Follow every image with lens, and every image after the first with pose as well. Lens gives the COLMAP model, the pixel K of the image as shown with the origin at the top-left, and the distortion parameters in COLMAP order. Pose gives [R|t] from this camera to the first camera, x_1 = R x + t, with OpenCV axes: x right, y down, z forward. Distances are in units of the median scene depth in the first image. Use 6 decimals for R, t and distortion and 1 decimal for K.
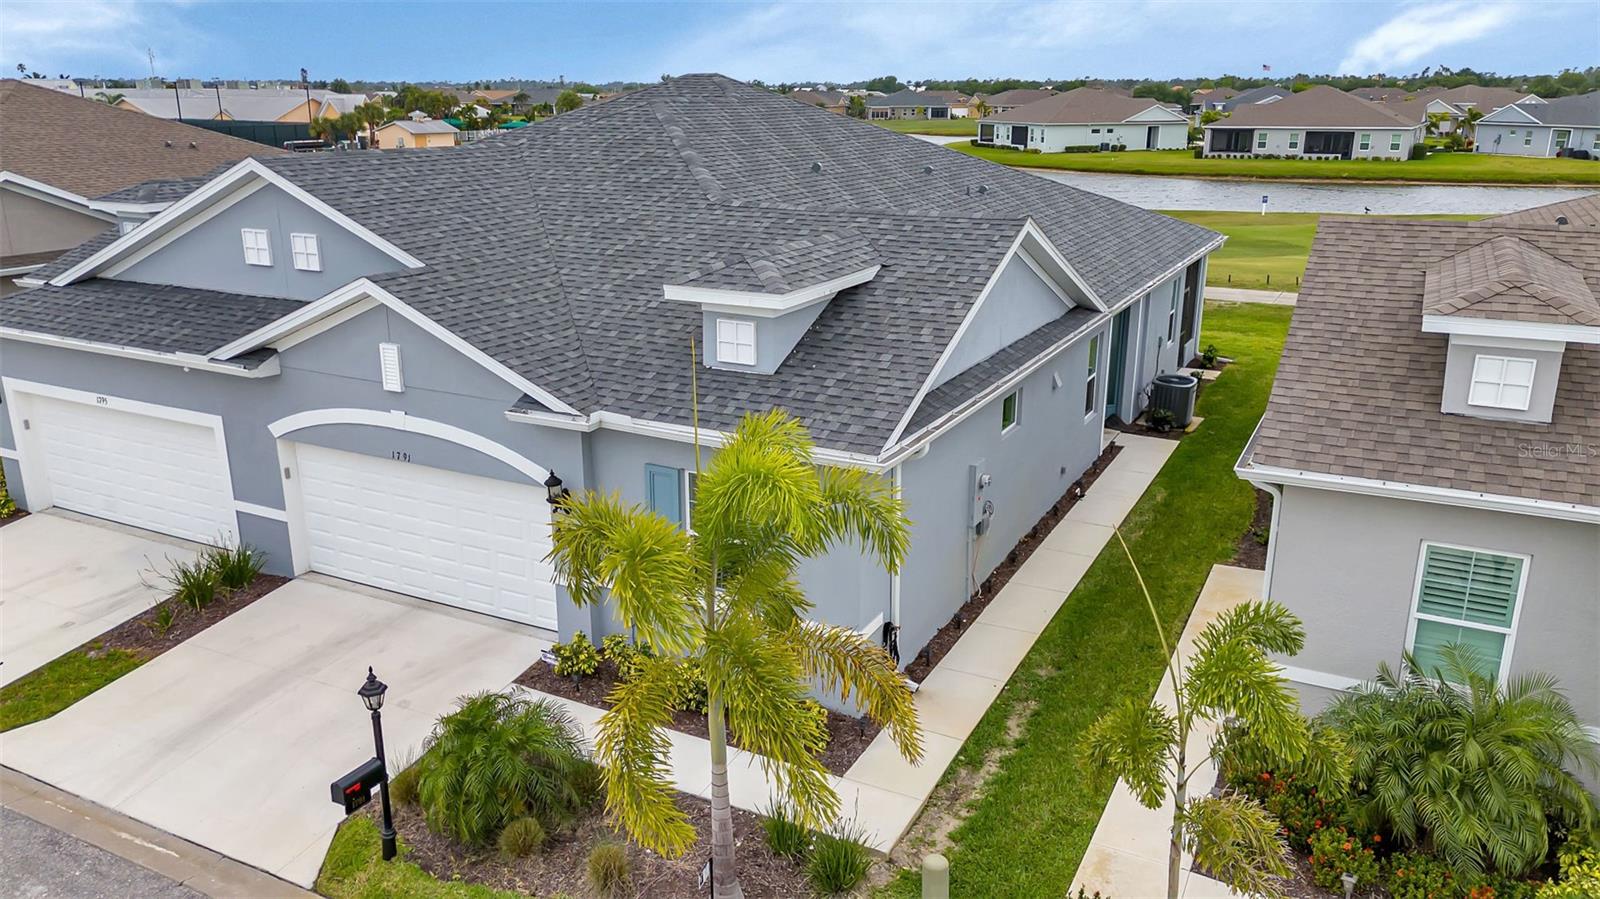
lens RADIAL K [[1171.8, 0, 795.2], [0, 1171.8, 452.6], [0, 0, 1]] dist [0.054548, -0.042977]
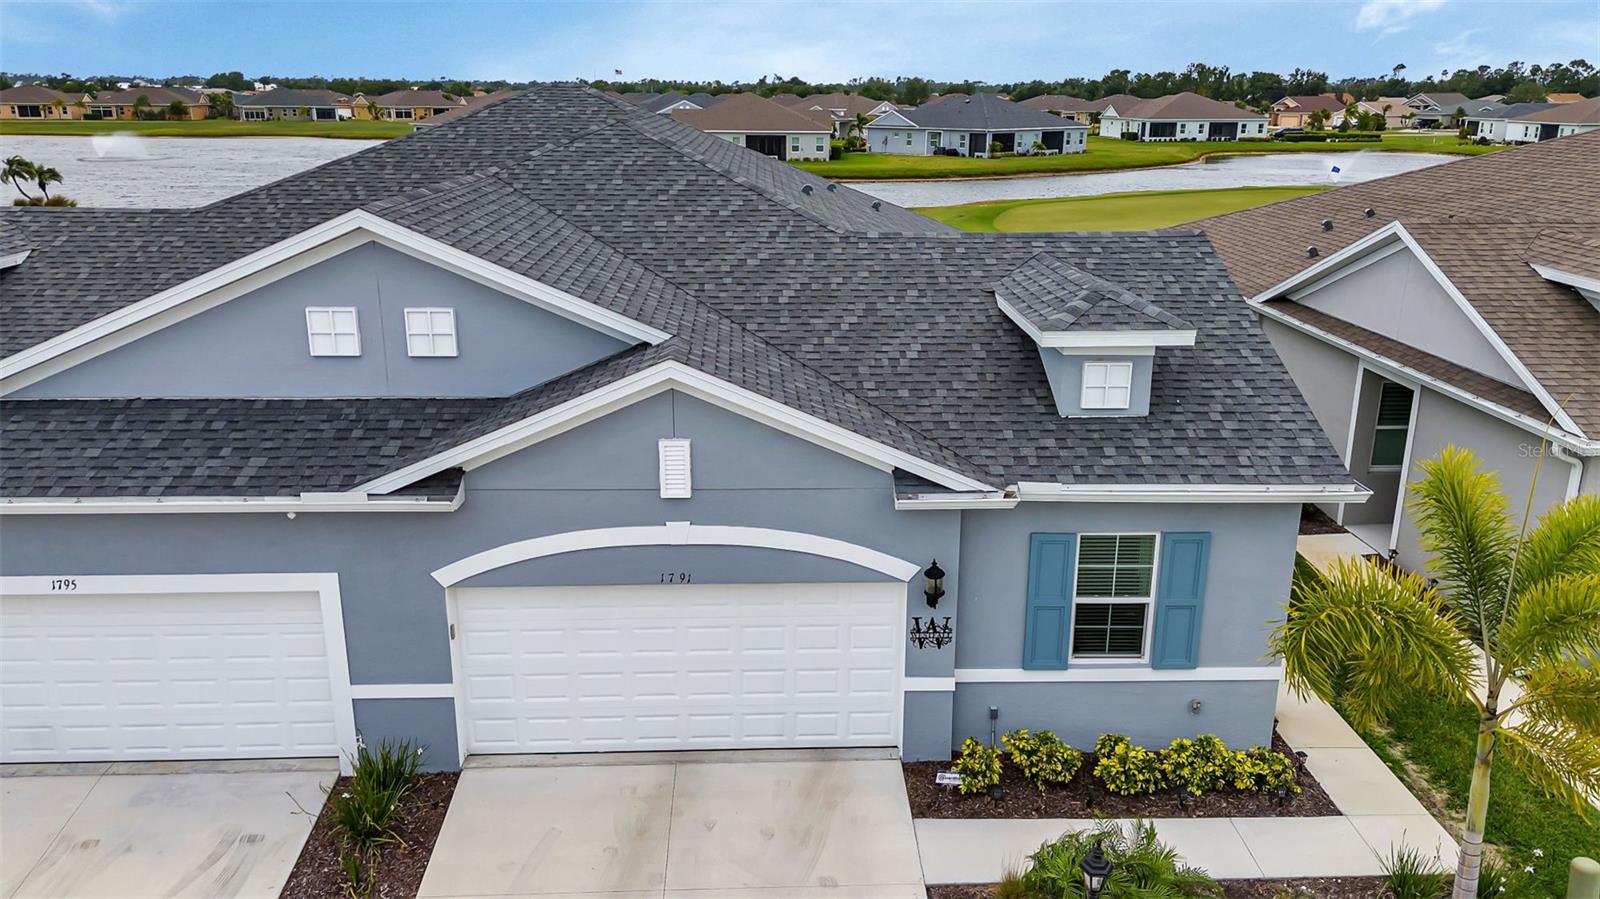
lens RADIAL K [[1174.2, 0, 788.7], [0, 1174.2, 444.4], [0, 0, 1]] dist [0.095530, -0.086824]
pose [[0.872459, -0.136408, 0.469264, -0.561529], [0.140664, 0.989711, 0.026171, -0.085723], [-0.468006, 0.043175, 0.882670, 0.235941]]
